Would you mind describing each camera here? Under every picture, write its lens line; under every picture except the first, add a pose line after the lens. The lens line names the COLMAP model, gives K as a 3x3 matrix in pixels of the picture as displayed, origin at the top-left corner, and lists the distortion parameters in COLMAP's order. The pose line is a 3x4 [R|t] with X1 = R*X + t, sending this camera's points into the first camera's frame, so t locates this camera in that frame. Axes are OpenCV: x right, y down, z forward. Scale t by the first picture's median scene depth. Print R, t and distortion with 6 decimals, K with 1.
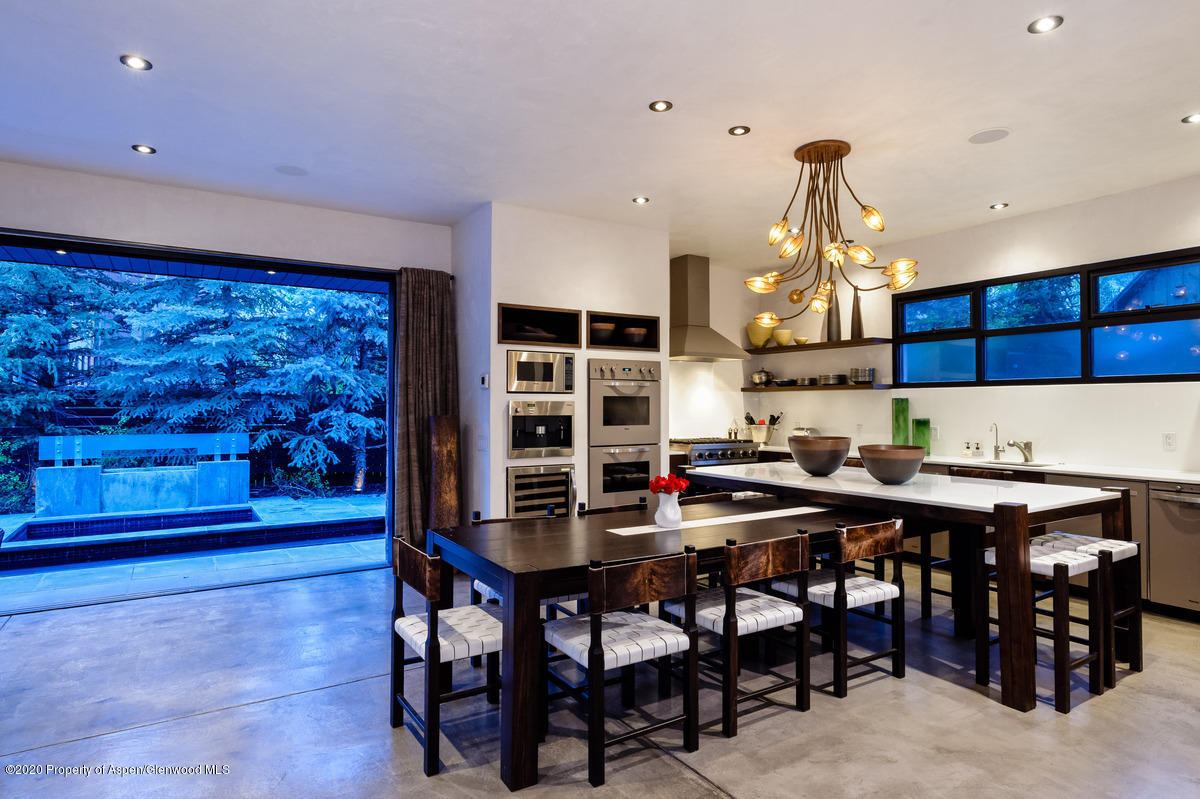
lens RADIAL K [[666.6, 0, 600.0], [0, 666.6, 399.5], [0, 0, 1]] dist [0.001104, 0.000545]
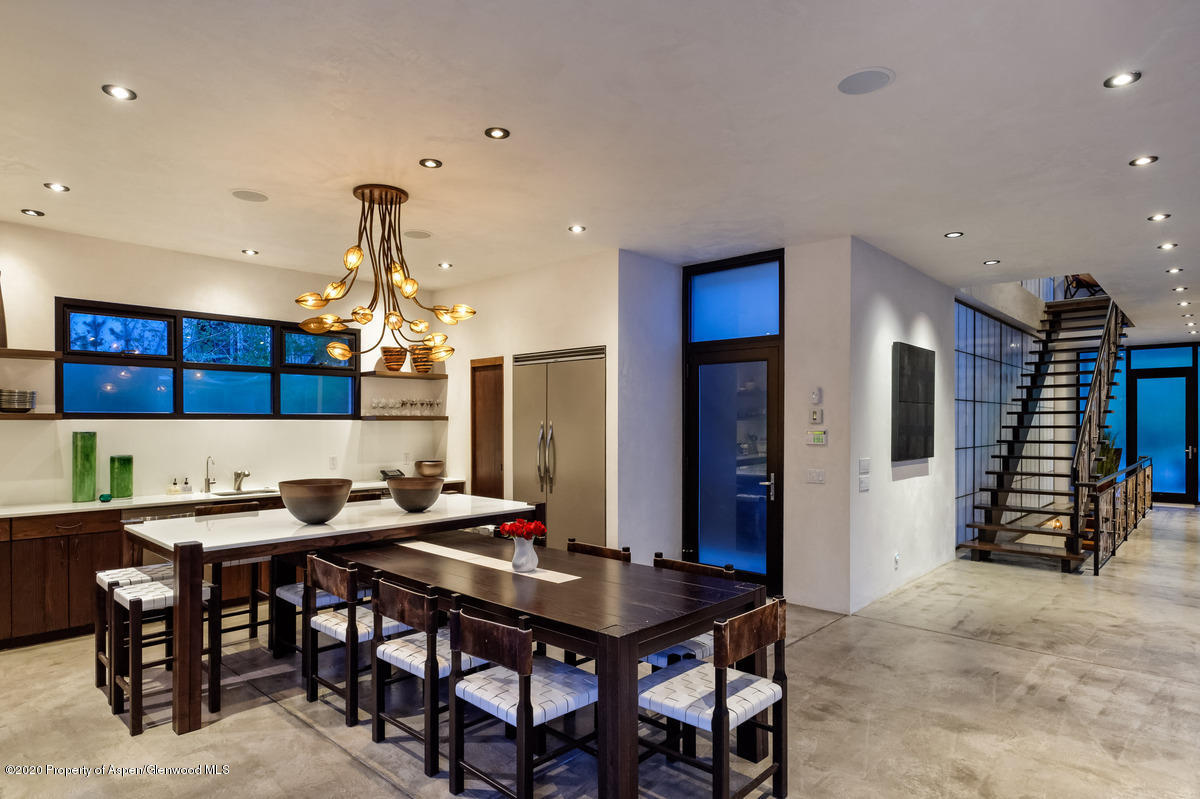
lens RADIAL K [[659.0, 0, 599.1], [0, 659.0, 419.1], [0, 0, 1]] dist [0.001037, 0.000220]
pose [[-0.280147, -0.000048, 0.959957, -0.589222], [-0.008699, 0.999959, -0.002489, -0.025517], [-0.959918, -0.009048, -0.280136, 0.773833]]
